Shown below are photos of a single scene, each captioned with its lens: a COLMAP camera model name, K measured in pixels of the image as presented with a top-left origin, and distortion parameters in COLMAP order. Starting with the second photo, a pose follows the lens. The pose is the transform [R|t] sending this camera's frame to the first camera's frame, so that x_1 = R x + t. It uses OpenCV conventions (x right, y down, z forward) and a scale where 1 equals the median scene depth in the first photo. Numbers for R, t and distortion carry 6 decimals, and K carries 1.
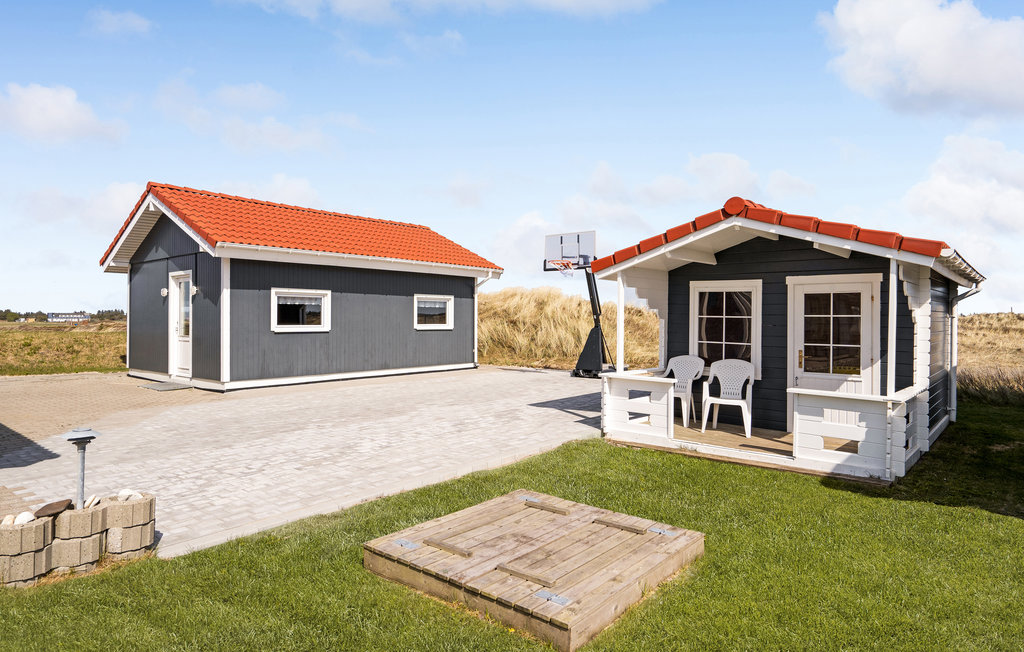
lens RADIAL K [[618.9, 0, 510.5], [0, 618.9, 323.3], [0, 0, 1]] dist [0.001620, 0.000370]
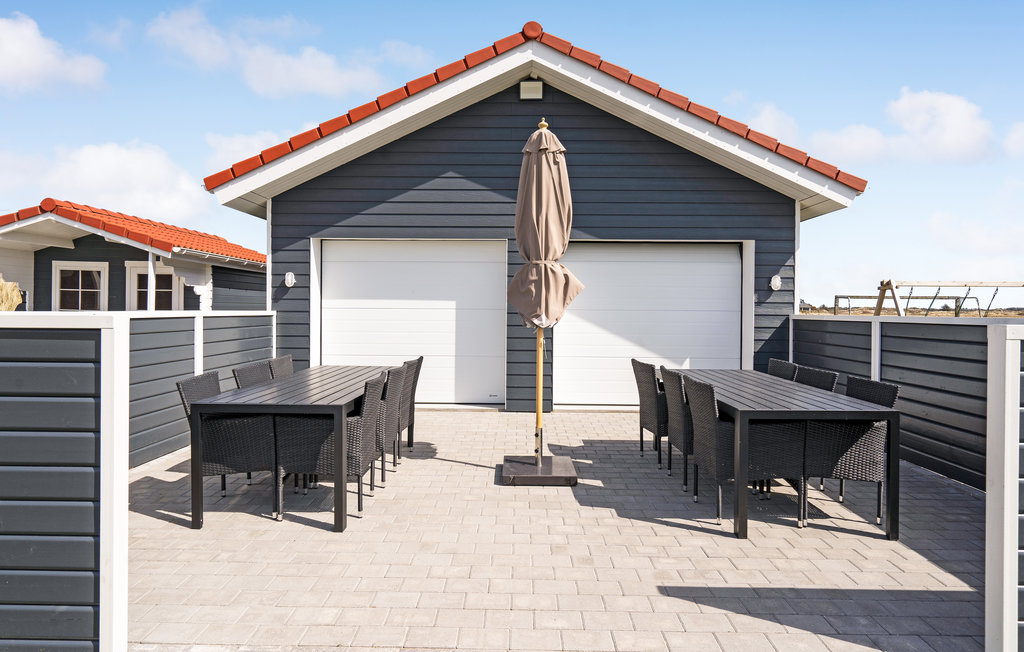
lens RADIAL K [[574.2, 0, 513.9], [0, 574.2, 316.1], [0, 0, 1]] dist [-0.001263, -0.000163]
pose [[0.774075, -0.000420, 0.633093, 0.338084], [-0.006116, 0.999948, 0.008142, 0.033820], [-0.633064, -0.010175, 0.774033, -0.575202]]
